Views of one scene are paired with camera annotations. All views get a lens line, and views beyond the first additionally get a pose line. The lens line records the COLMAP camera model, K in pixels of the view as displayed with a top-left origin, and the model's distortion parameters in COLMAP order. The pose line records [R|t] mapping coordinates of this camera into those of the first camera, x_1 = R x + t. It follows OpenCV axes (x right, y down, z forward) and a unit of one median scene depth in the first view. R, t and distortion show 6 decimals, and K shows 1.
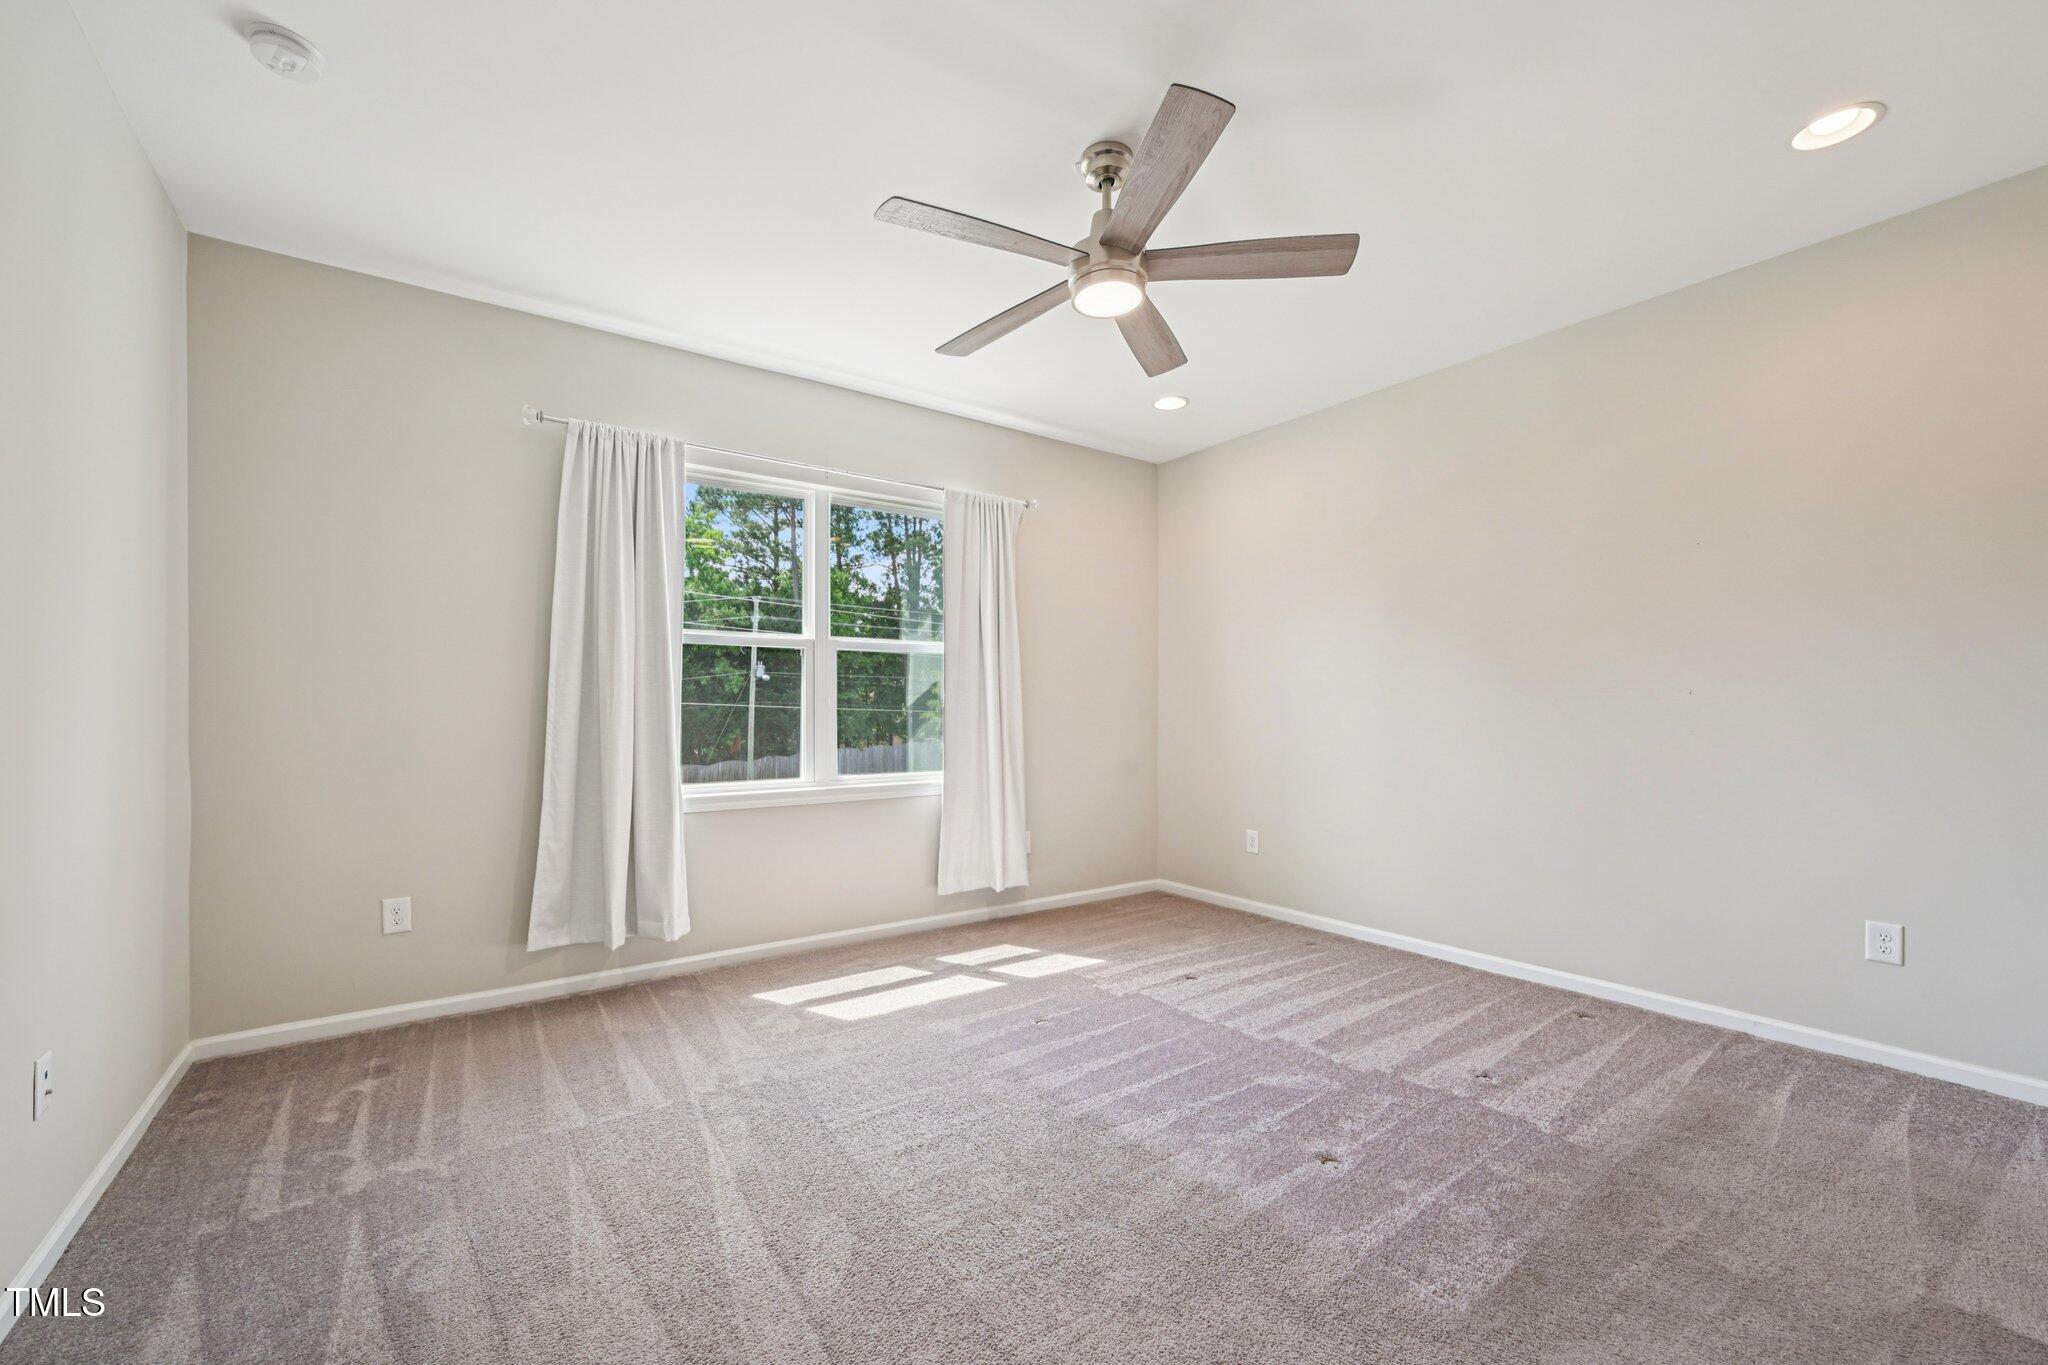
lens RADIAL K [[821.7, 0, 1023.4], [0, 821.7, 714.0], [0, 0, 1]] dist [-0.000664, -0.000214]
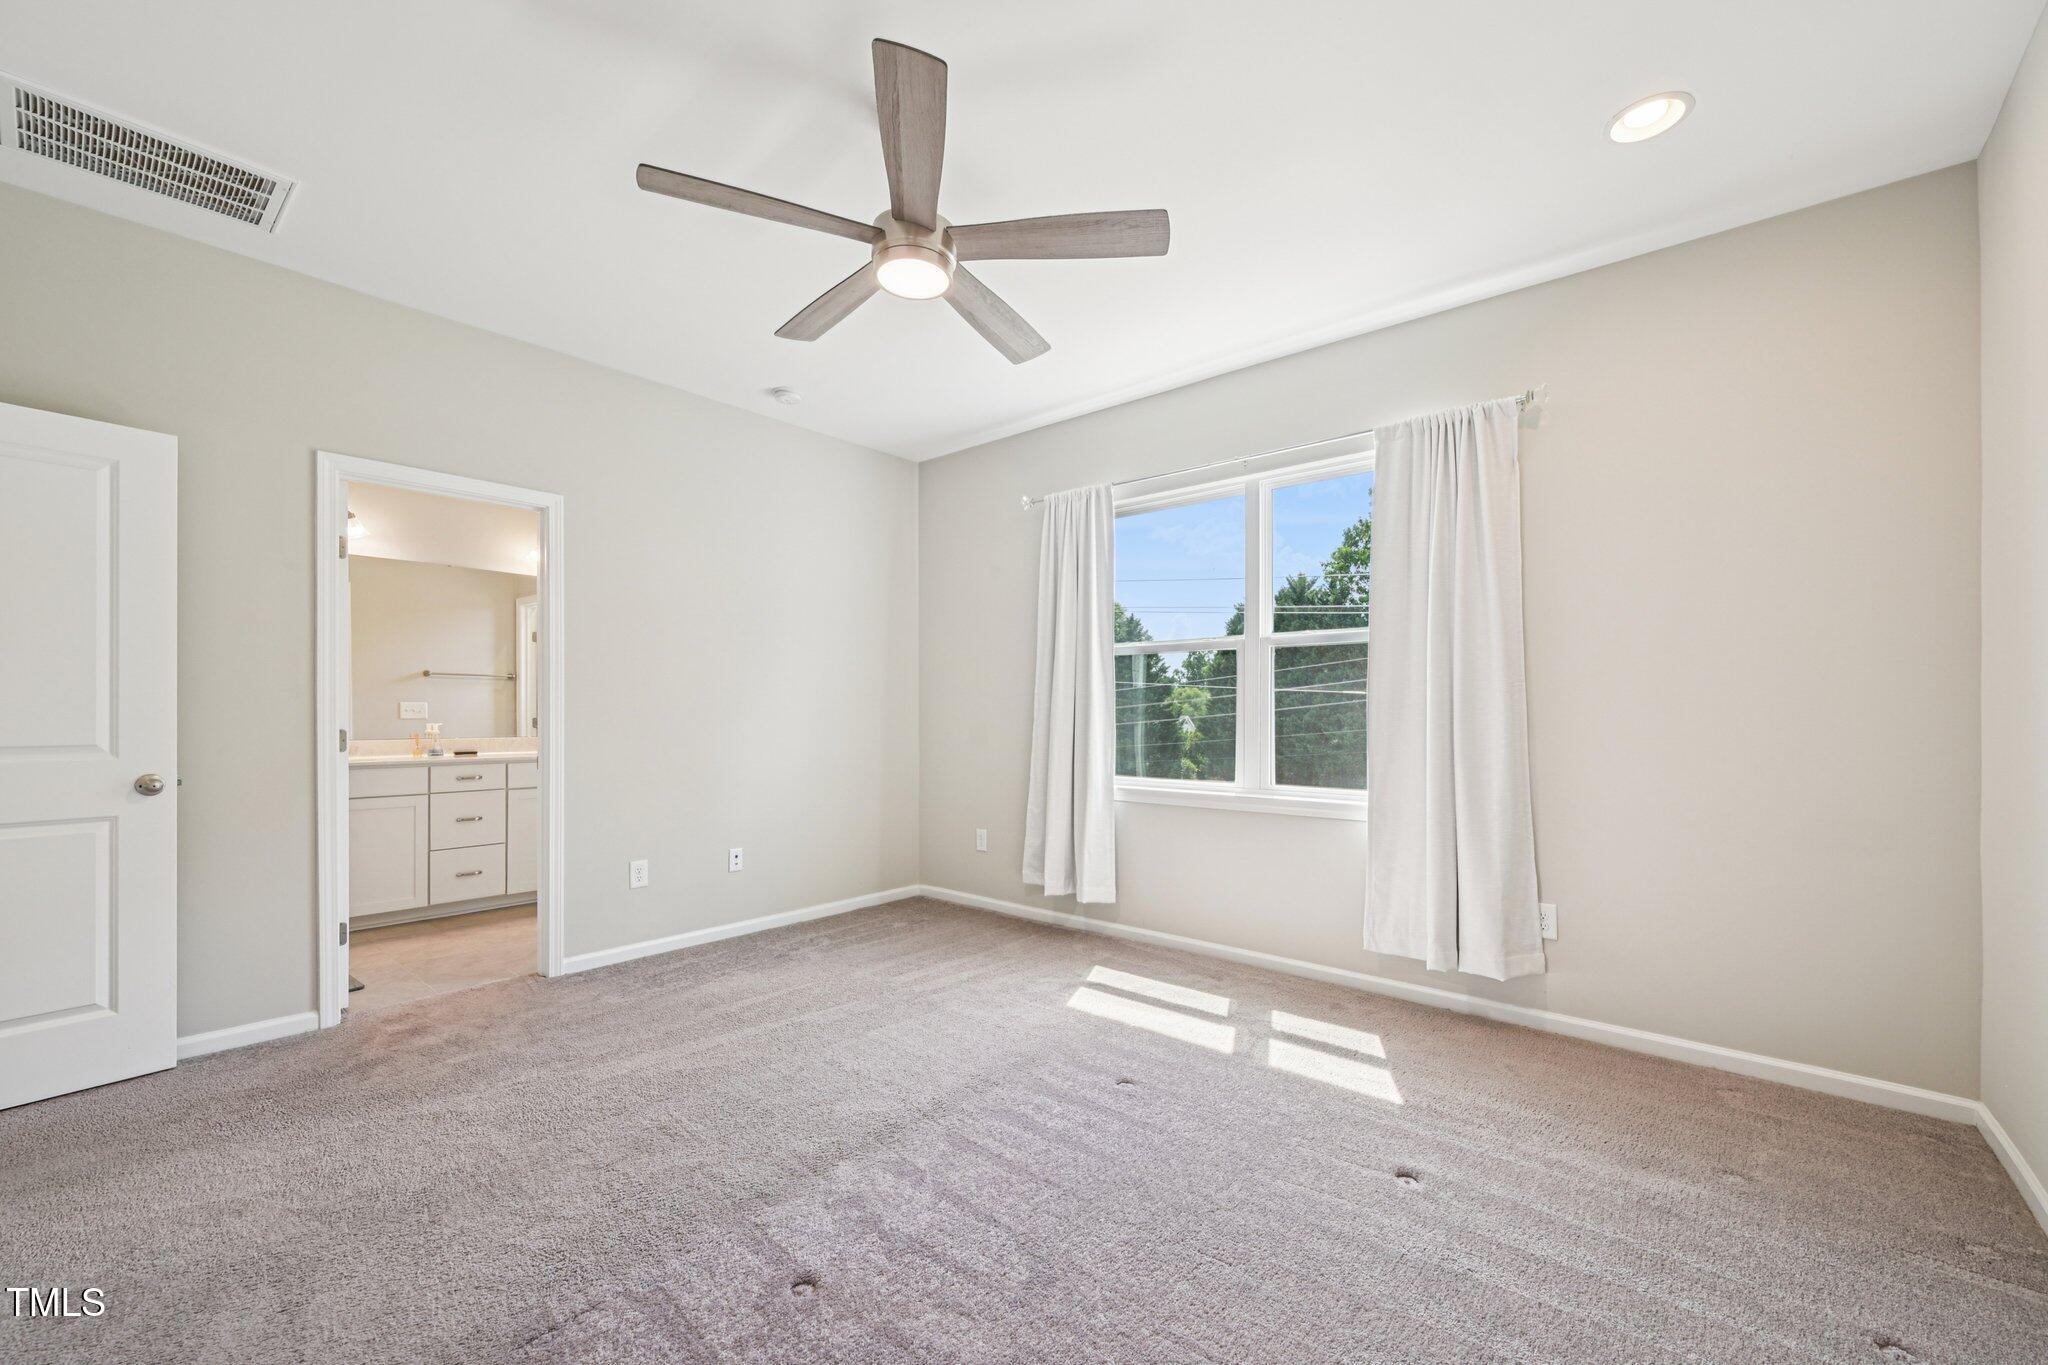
lens RADIAL K [[821.7, 0, 1023.4], [0, 821.7, 714.0], [0, 0, 1]] dist [-0.000664, -0.000214]
pose [[0.236790, 0.006084, -0.971542, 0.687986], [-0.004514, 0.999976, 0.005162, -0.008616], [0.971550, 0.003163, 0.236811, 0.586186]]
